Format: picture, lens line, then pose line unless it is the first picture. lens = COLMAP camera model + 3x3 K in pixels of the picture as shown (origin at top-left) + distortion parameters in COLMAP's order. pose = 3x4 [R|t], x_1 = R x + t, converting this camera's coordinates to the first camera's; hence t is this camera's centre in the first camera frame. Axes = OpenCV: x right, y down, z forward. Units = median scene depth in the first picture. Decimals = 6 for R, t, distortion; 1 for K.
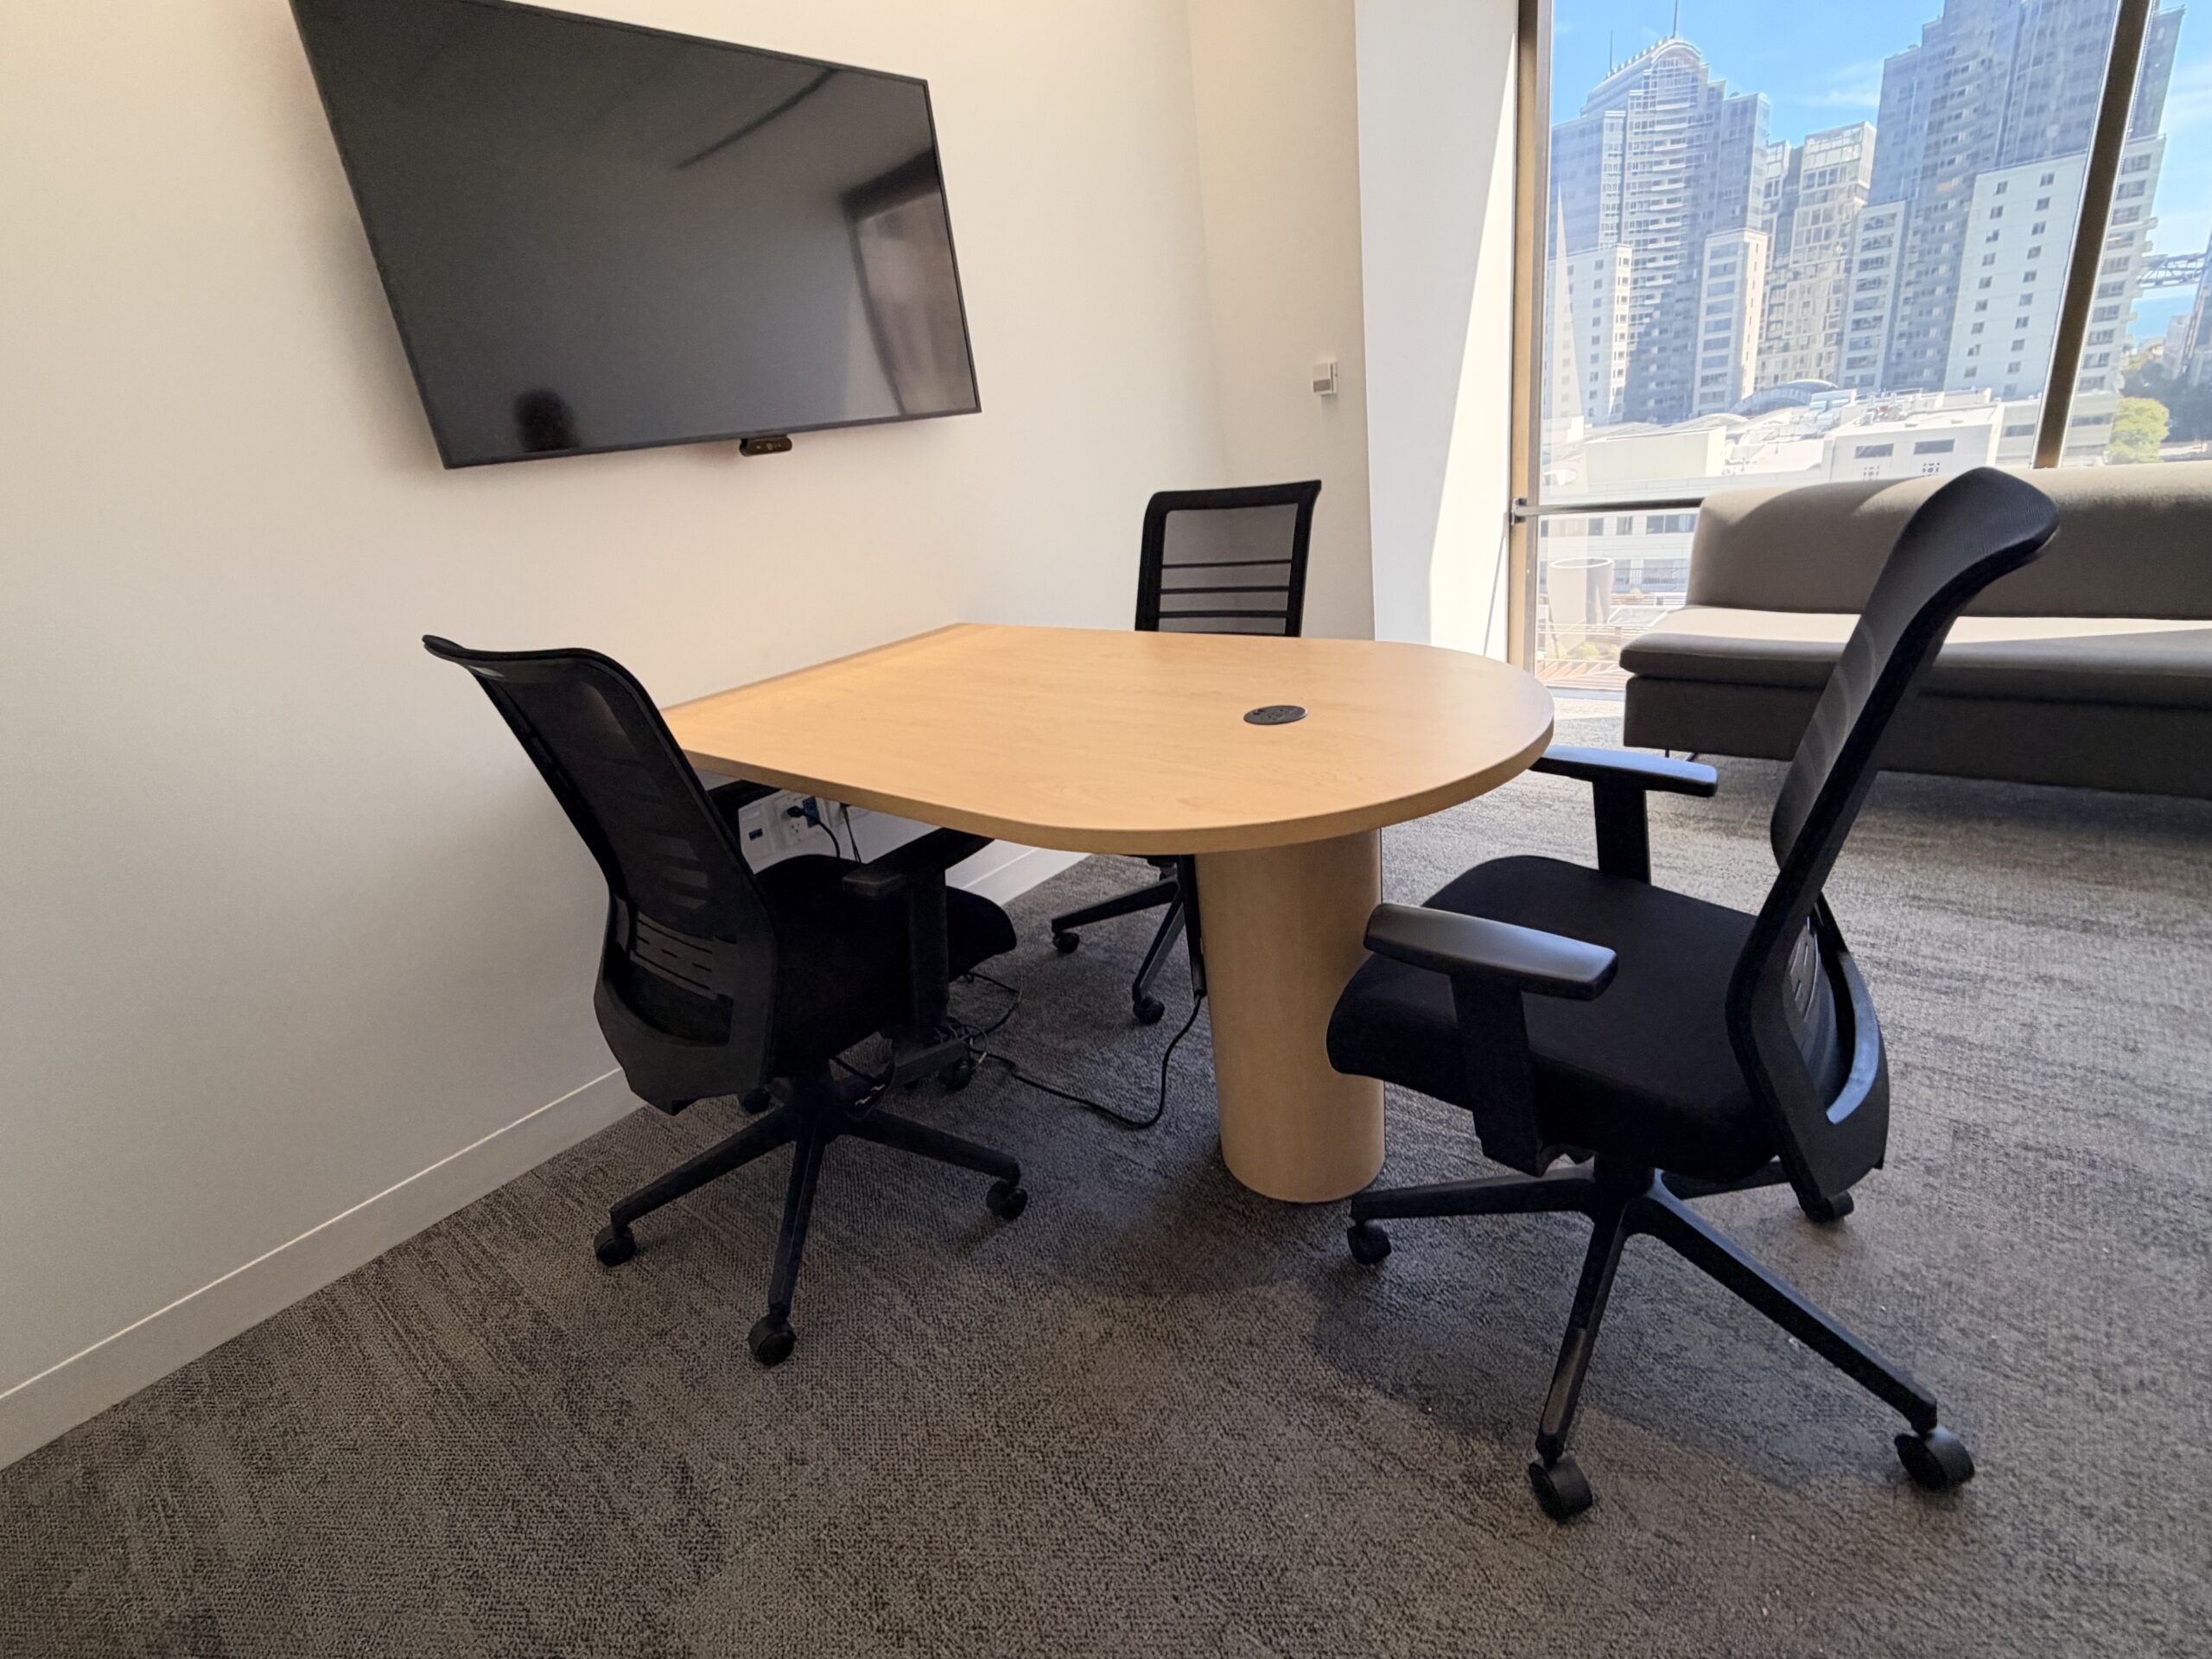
lens RADIAL K [[1016.5, 0, 1106.0], [0, 1016.5, 829.5], [0, 0, 1]] dist [-0.000367, 0.000191]
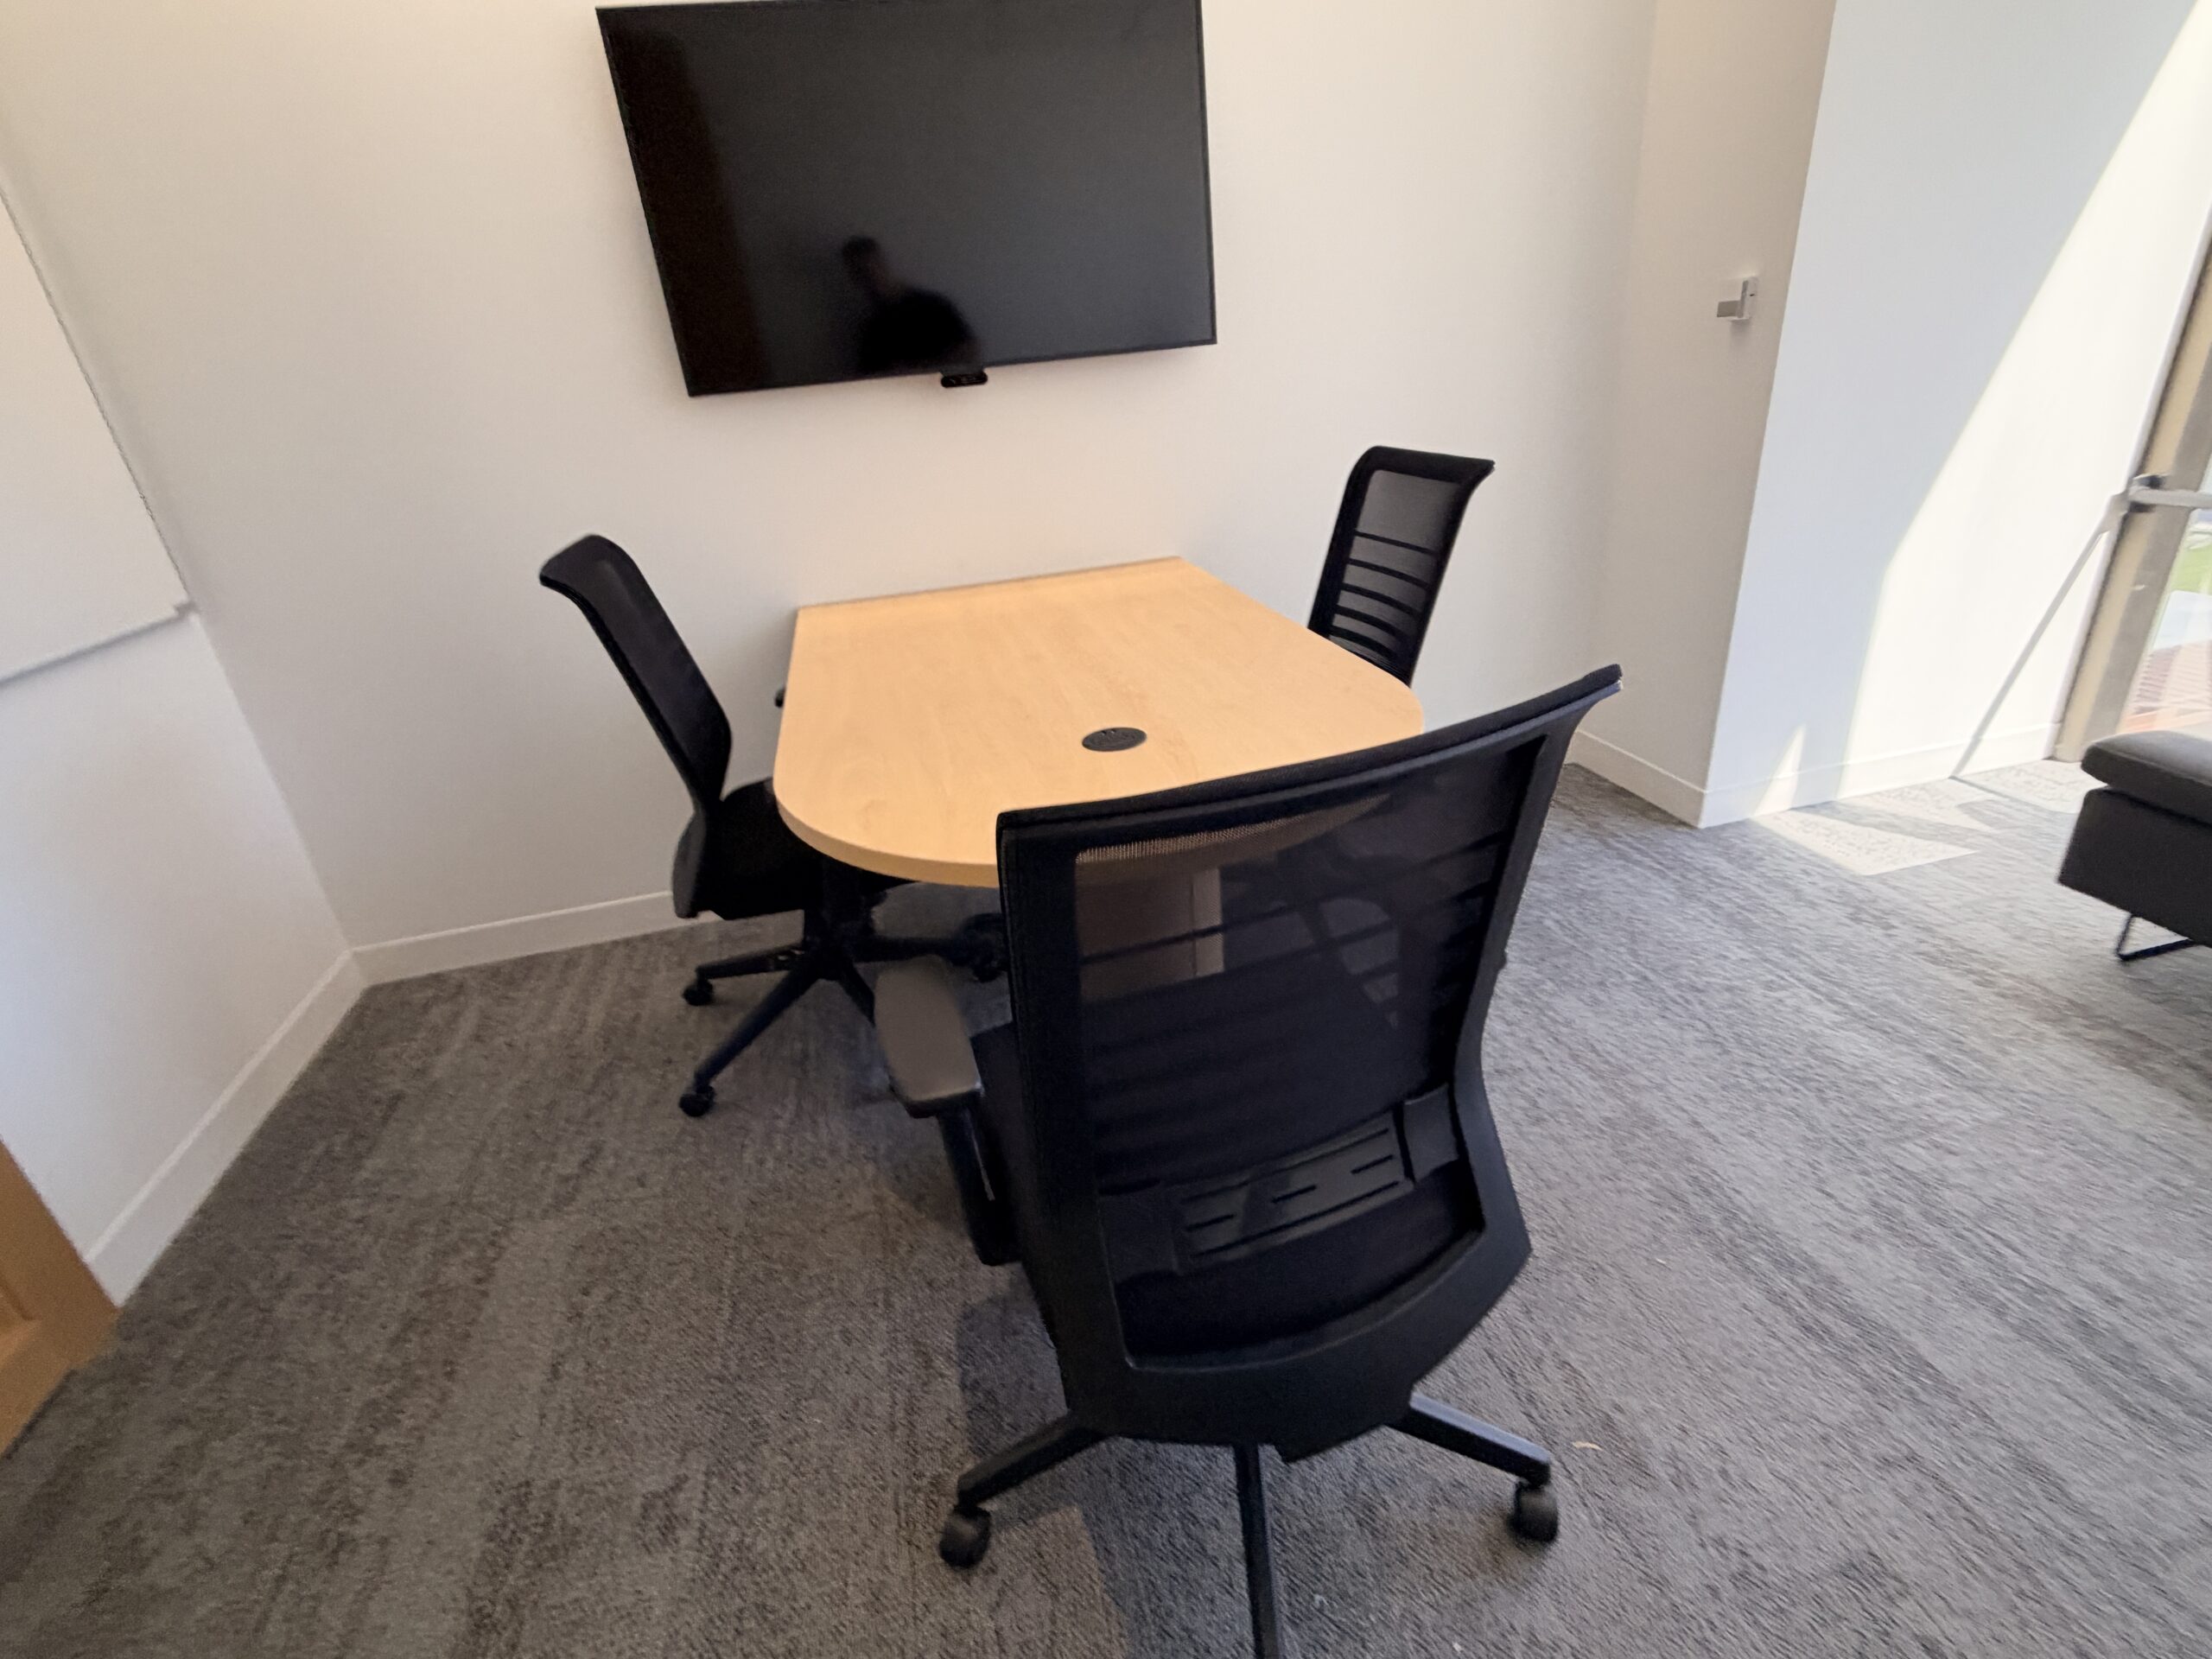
lens RADIAL K [[1016.5, 0, 1106.0], [0, 1016.5, 829.5], [0, 0, 1]] dist [-0.000367, 0.000191]
pose [[0.810334, 0.294086, -0.506826, 0.570223], [-0.224362, 0.954742, 0.195270, -0.183577], [0.541314, -0.044522, 0.839641, 0.151603]]
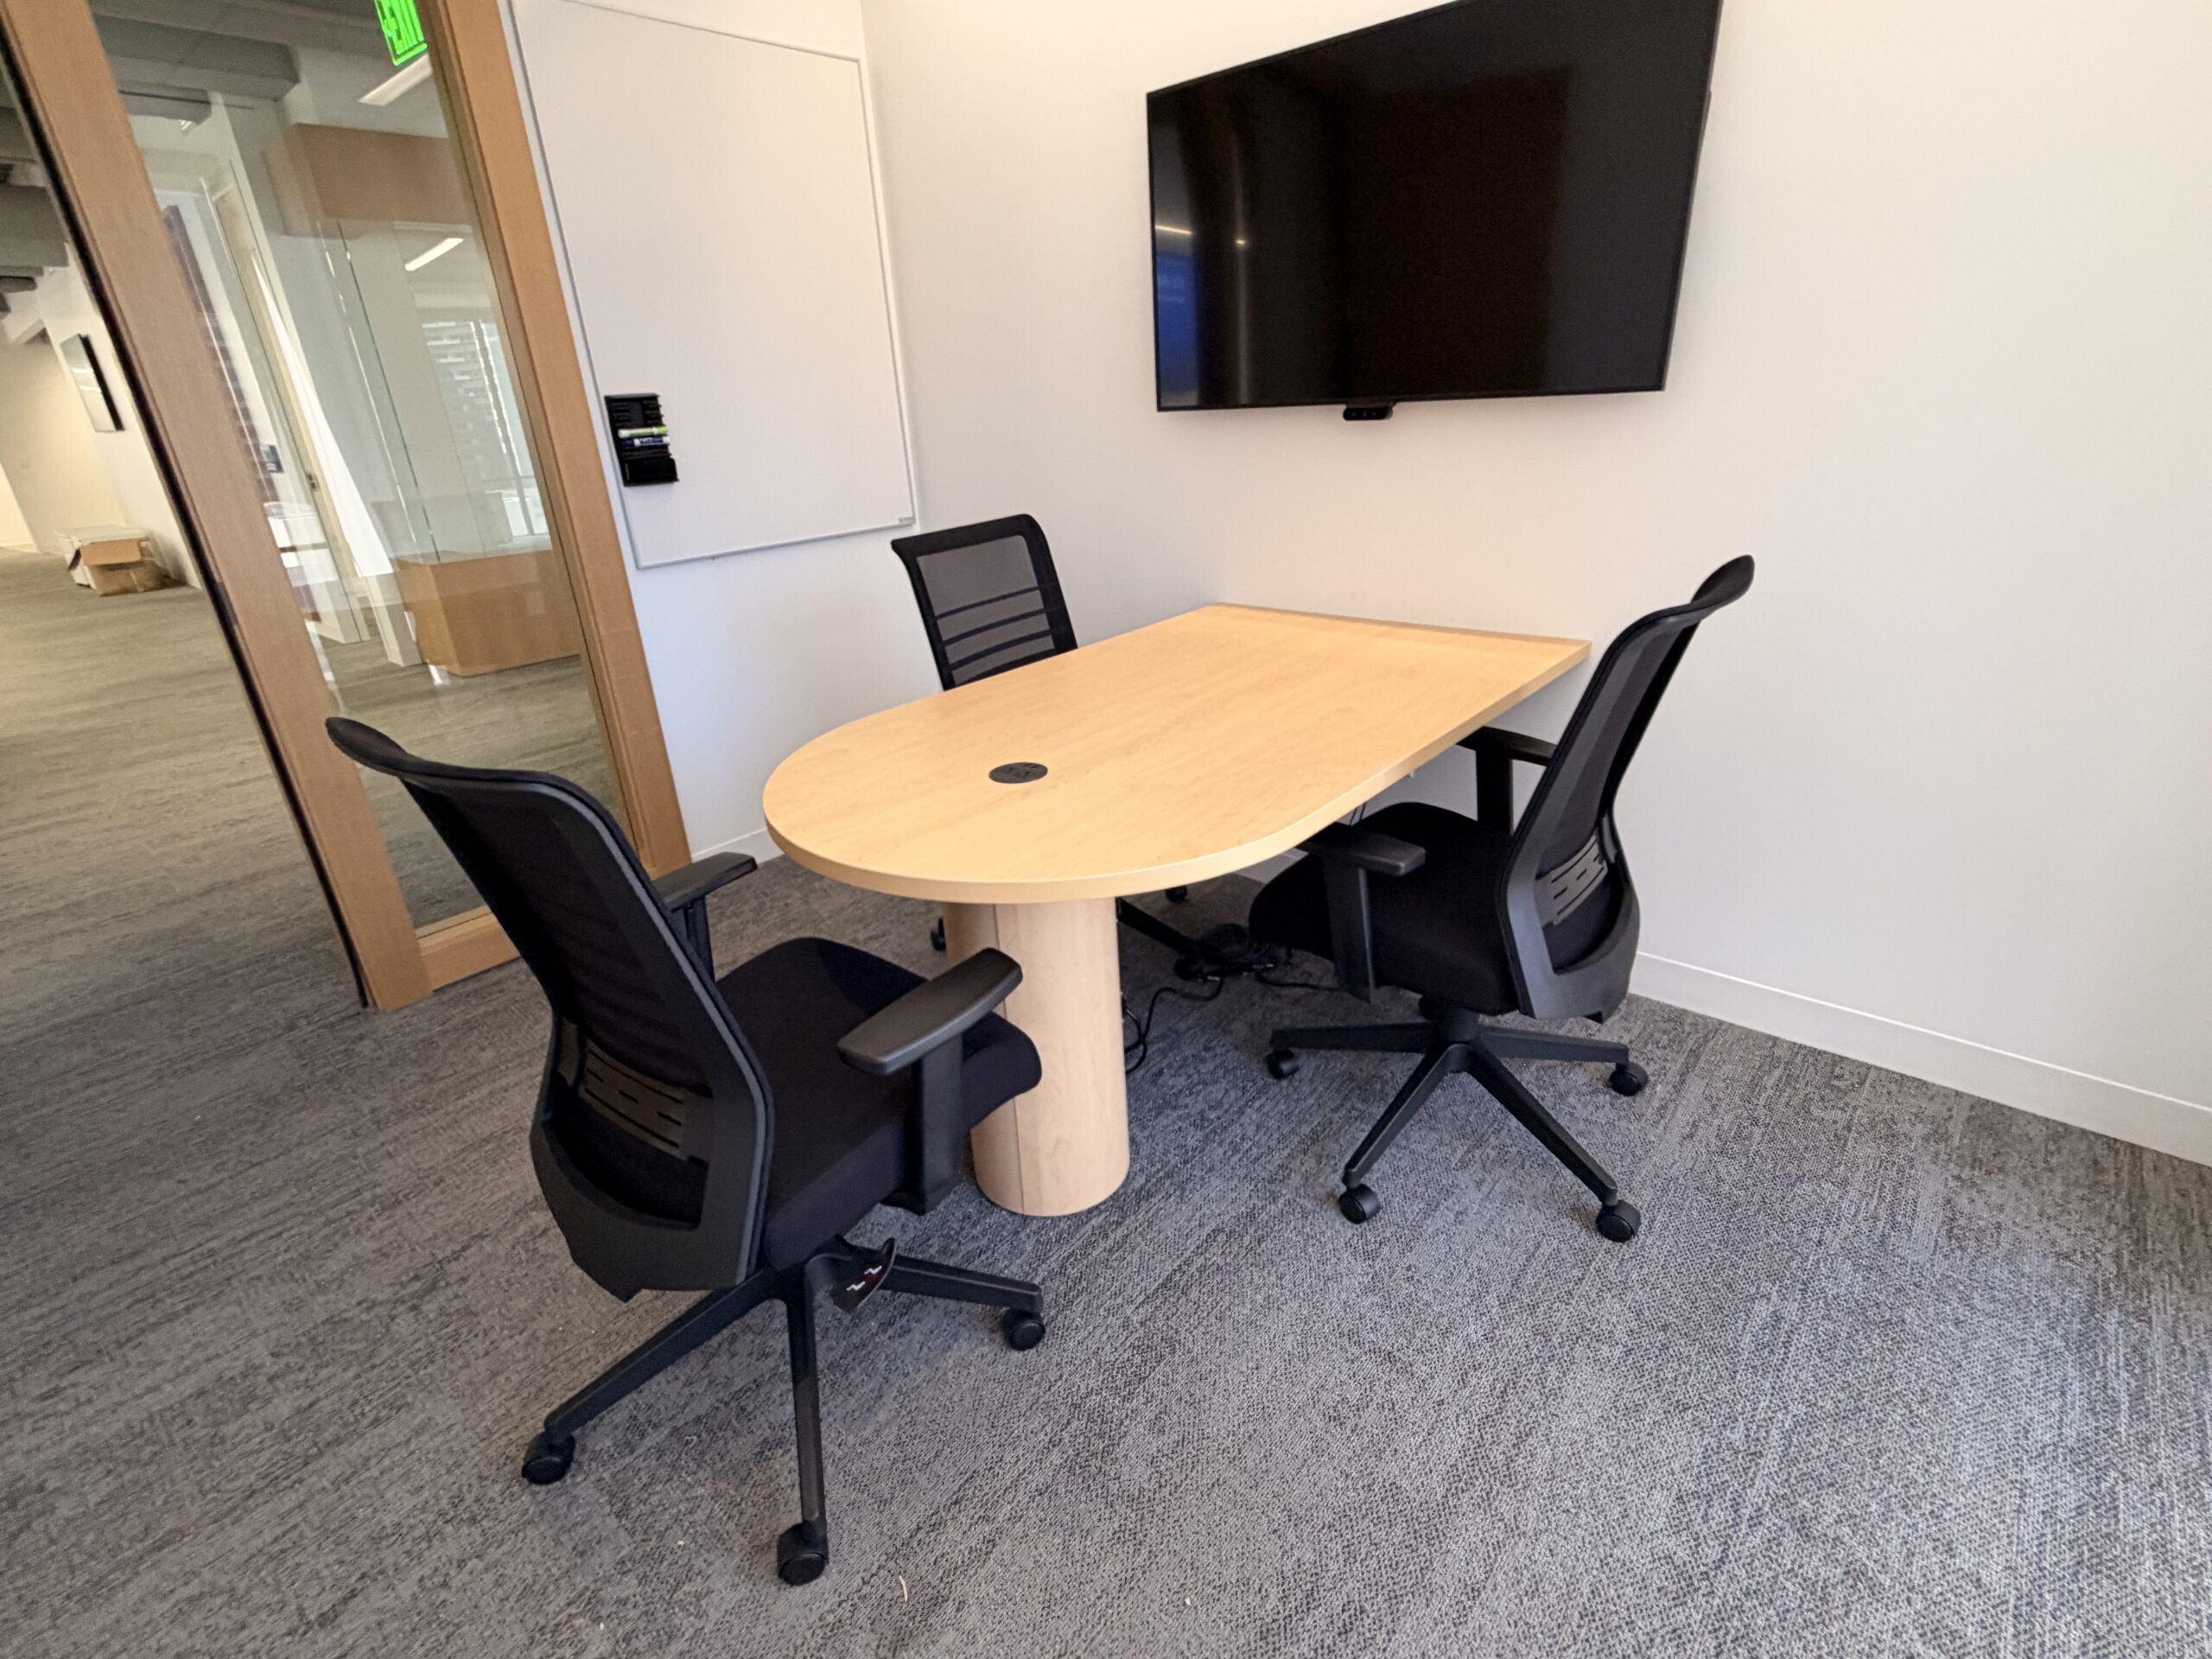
lens RADIAL K [[1016.5, 0, 1106.0], [0, 1016.5, 829.5], [0, 0, 1]] dist [-0.000367, 0.000191]
pose [[-0.004531, 0.508155, -0.861254, 0.945276], [-0.314074, 0.816957, 0.483671, -0.517223], [0.949388, 0.272689, 0.155897, 0.790033]]
